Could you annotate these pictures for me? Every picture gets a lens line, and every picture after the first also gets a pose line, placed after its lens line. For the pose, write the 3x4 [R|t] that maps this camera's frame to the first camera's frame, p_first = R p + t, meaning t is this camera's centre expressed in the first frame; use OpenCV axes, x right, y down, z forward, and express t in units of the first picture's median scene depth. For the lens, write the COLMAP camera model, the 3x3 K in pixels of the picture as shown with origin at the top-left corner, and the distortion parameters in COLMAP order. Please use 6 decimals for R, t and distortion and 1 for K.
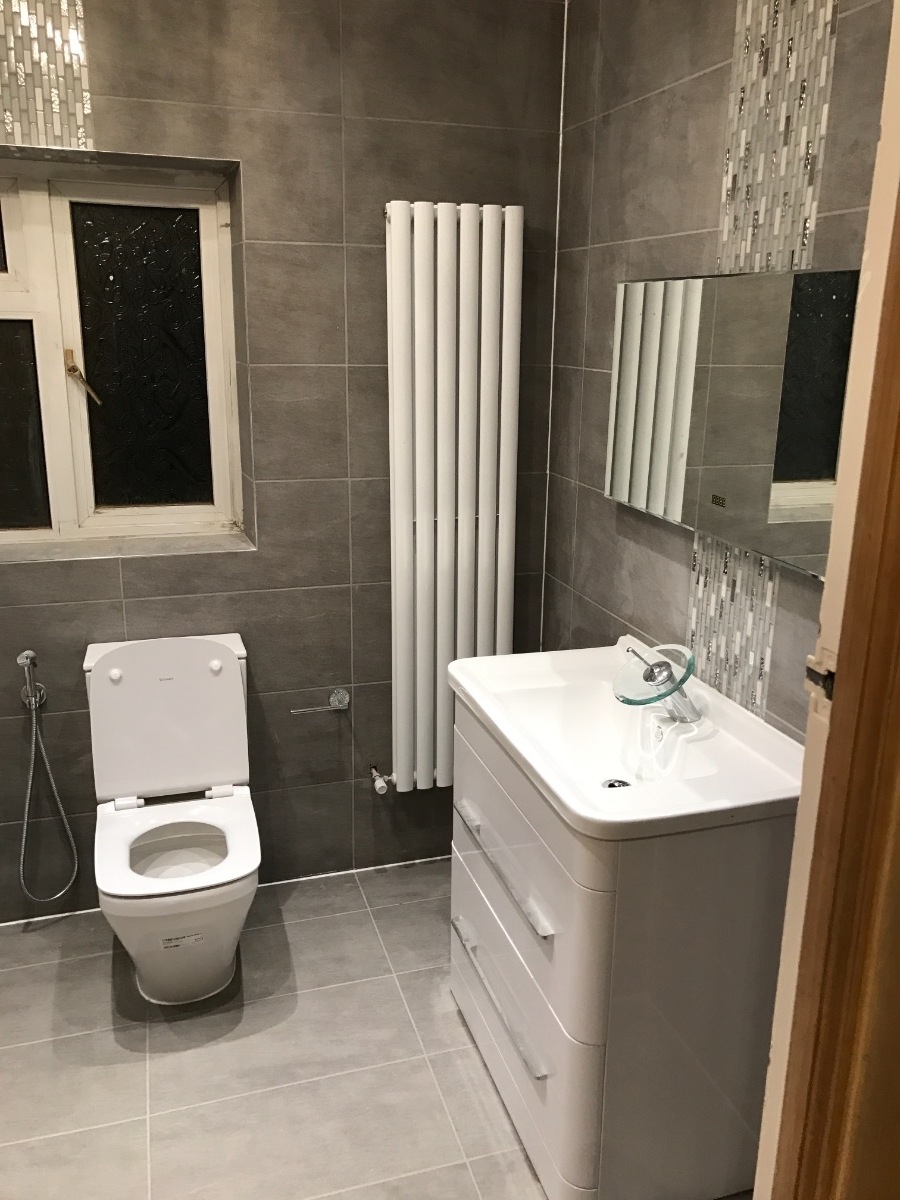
lens RADIAL K [[992.7, 0, 450.0], [0, 992.7, 600.0], [0, 0, 1]] dist [0.022046, 0.001191]
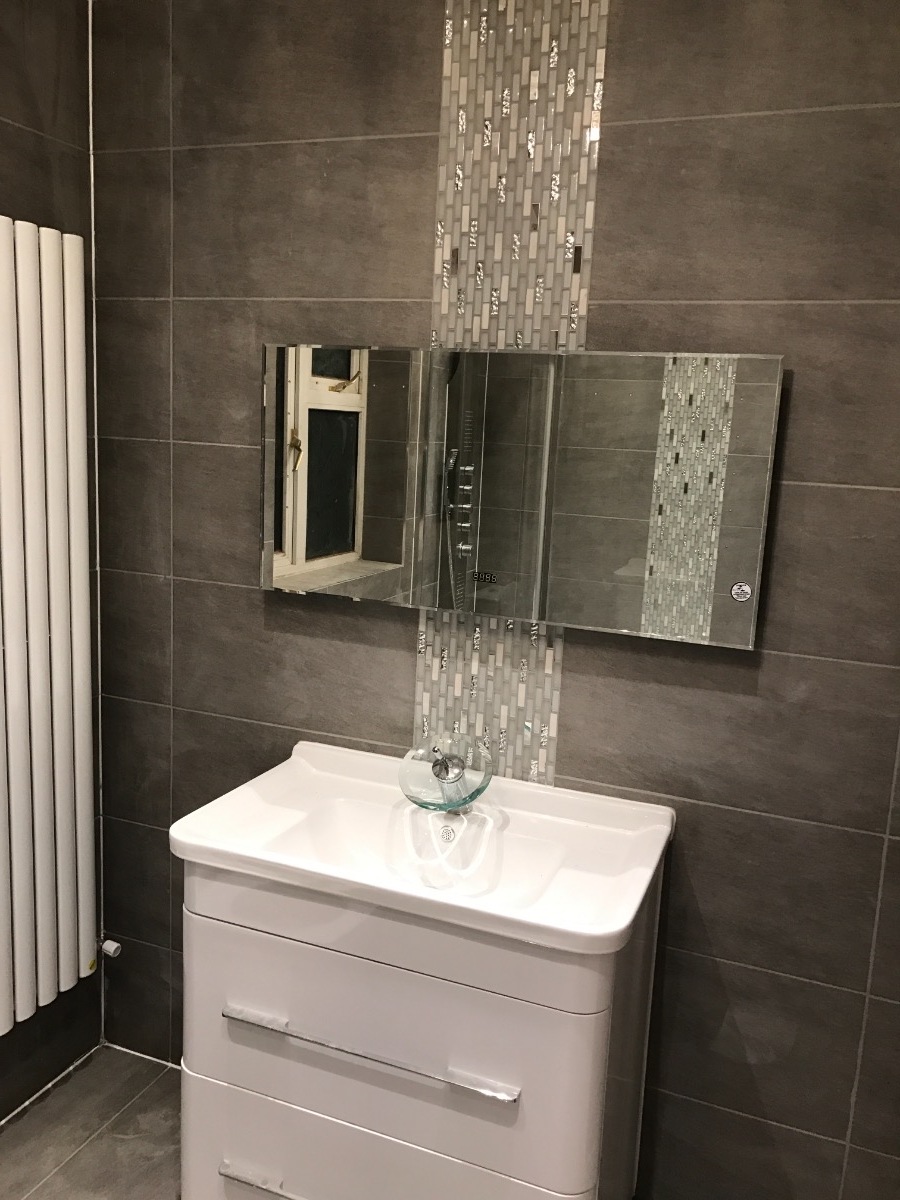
lens RADIAL K [[992.7, 0, 450.0], [0, 992.7, 600.0], [0, 0, 1]] dist [0.022046, 0.001191]
pose [[0.627681, -0.125059, 0.768360, -0.492990], [0.175901, 0.984270, 0.016506, -0.097961], [-0.758337, 0.124794, 0.639805, 0.402542]]
